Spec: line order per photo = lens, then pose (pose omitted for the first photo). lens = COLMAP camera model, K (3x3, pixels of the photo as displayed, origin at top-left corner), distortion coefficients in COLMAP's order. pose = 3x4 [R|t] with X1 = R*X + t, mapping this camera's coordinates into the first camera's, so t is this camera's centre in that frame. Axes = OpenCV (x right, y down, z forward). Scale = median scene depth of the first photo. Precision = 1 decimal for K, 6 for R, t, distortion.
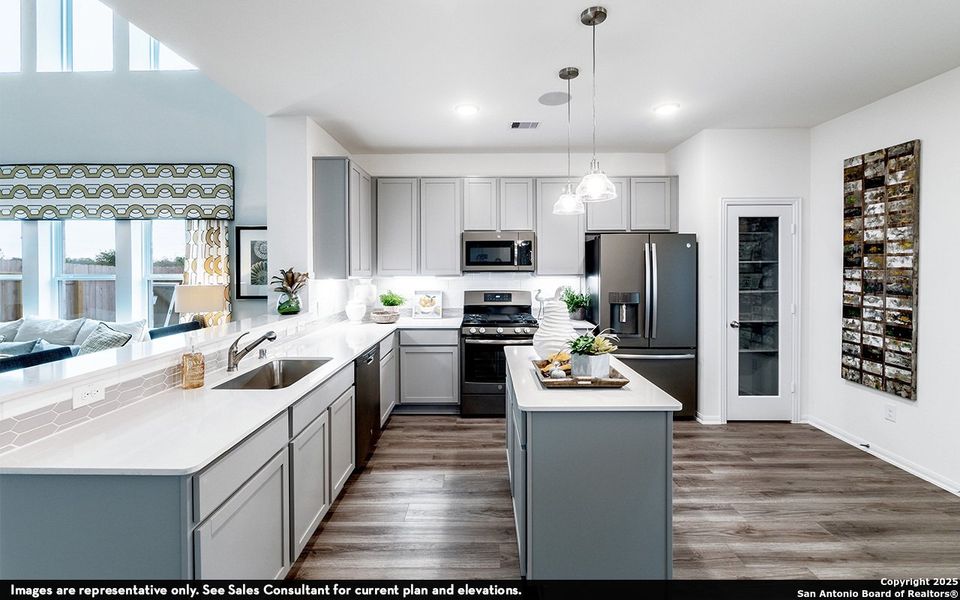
lens RADIAL K [[410.5, 0, 481.5], [0, 410.5, 269.2], [0, 0, 1]] dist [0.001866, 0.000316]
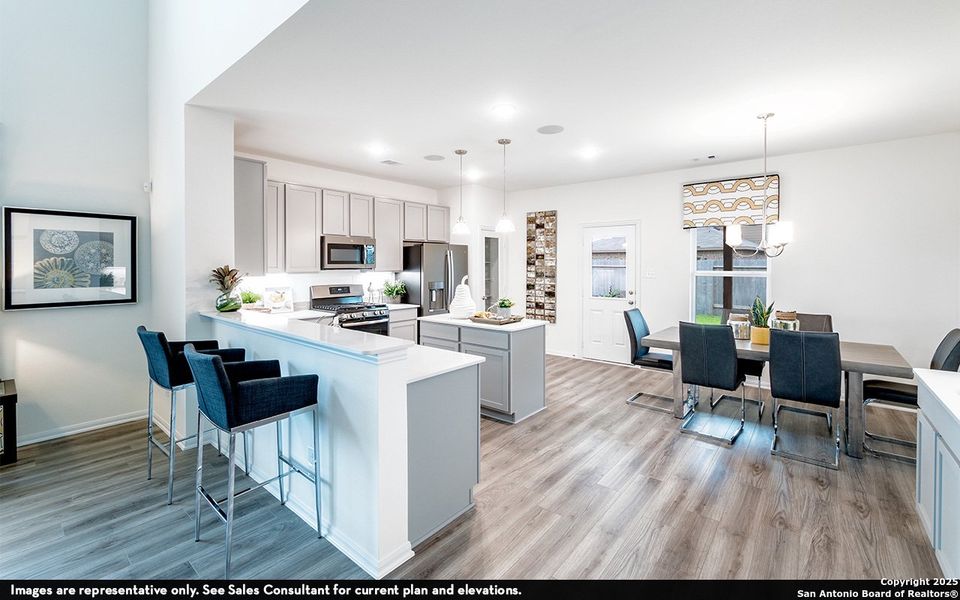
lens RADIAL K [[410.5, 0, 481.5], [0, 410.5, 269.2], [0, 0, 1]] dist [0.001866, 0.000316]
pose [[0.634157, -0.005530, 0.773185, -0.831972], [0.004538, 0.999984, 0.003431, 0.005650], [-0.773191, 0.001333, 0.634172, -0.116641]]
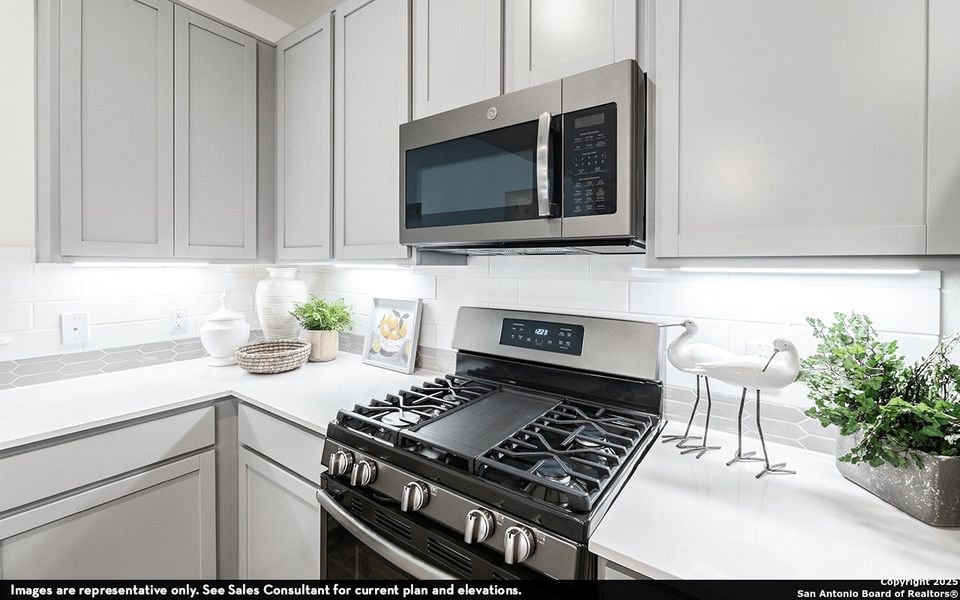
lens RADIAL K [[410.5, 0, 481.5], [0, 410.5, 269.2], [0, 0, 1]] dist [0.001866, 0.000316]
pose [[0.814124, 0.012129, -0.580564, 0.237379], [-0.013481, 0.999907, 0.001984, 0.026571], [0.580534, 0.006211, 0.814212, 0.960874]]
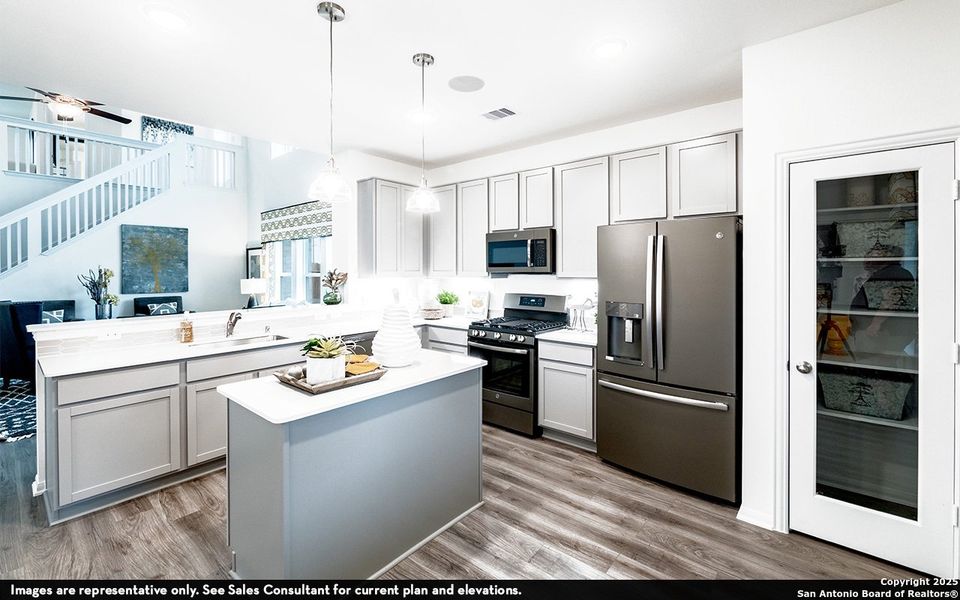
lens RADIAL K [[410.5, 0, 481.5], [0, 410.5, 269.2], [0, 0, 1]] dist [0.001866, 0.000316]
pose [[0.768369, 0.002308, -0.640004, 0.711119], [-0.004199, 0.999990, -0.001435, -0.002201], [0.639994, 0.003790, 0.768371, 0.294685]]
